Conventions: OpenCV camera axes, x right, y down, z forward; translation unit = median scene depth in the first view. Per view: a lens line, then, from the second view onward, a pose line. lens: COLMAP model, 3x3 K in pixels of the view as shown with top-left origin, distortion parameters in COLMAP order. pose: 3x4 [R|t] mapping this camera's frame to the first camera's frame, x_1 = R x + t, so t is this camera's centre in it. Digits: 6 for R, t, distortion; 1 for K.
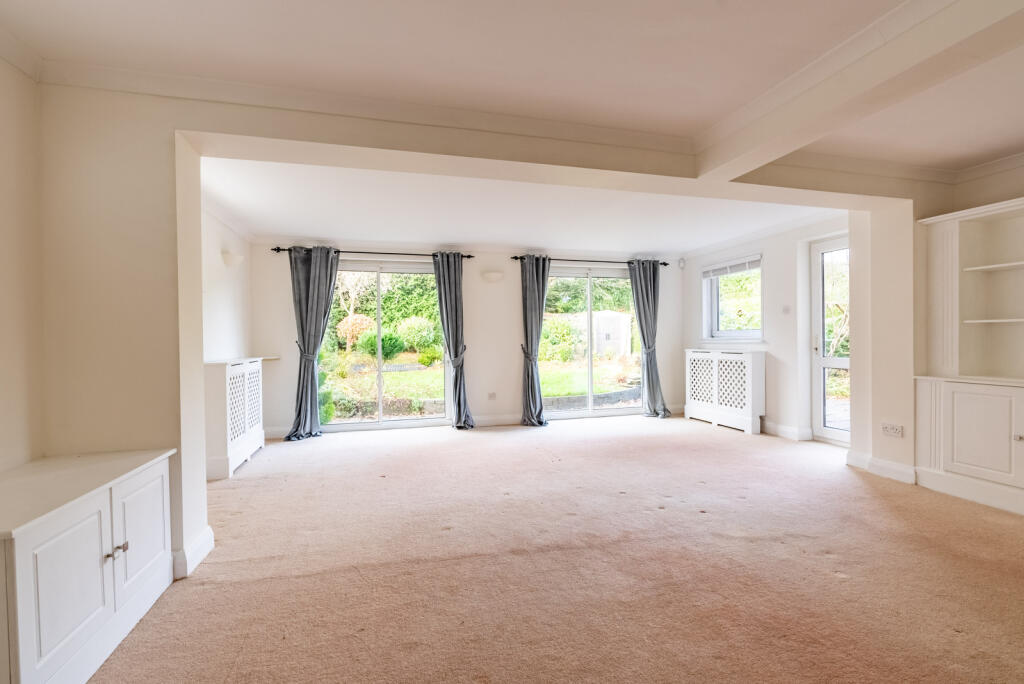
lens RADIAL K [[472.2, 0, 504.7], [0, 472.2, 344.7], [0, 0, 1]] dist [-0.009763, 0.000000]
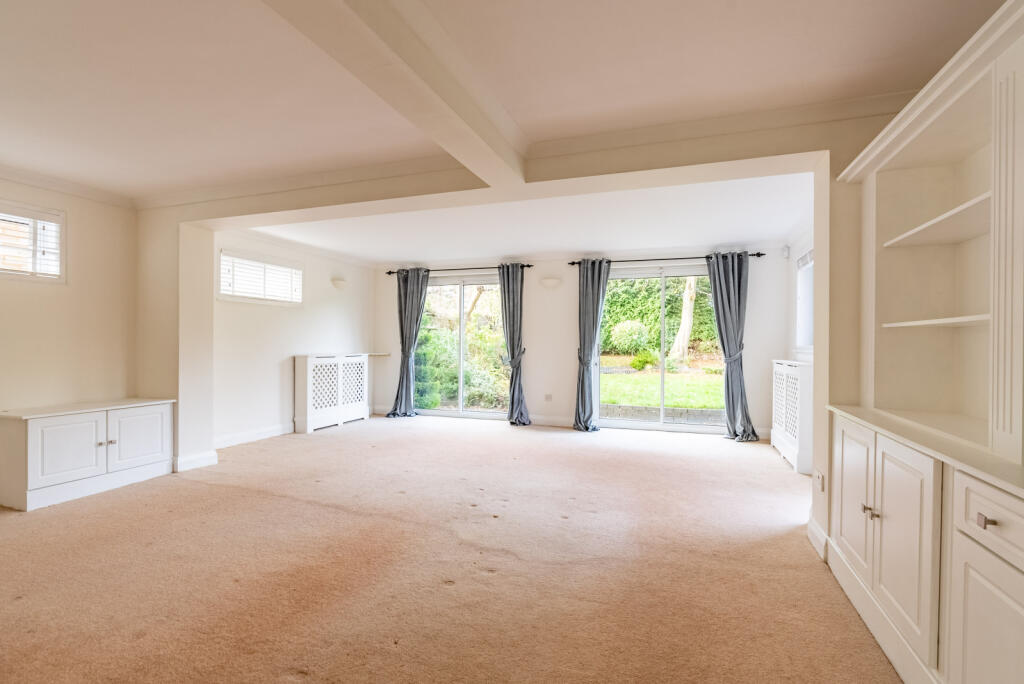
lens RADIAL K [[472.2, 0, 507.1], [0, 472.2, 347.1], [0, 0, 1]] dist [-0.009763, 0.000000]
pose [[0.819186, 0.022084, -0.573103, 0.500274], [-0.022679, 0.999724, 0.006107, -0.007103], [0.573080, 0.007994, 0.819461, 0.091783]]
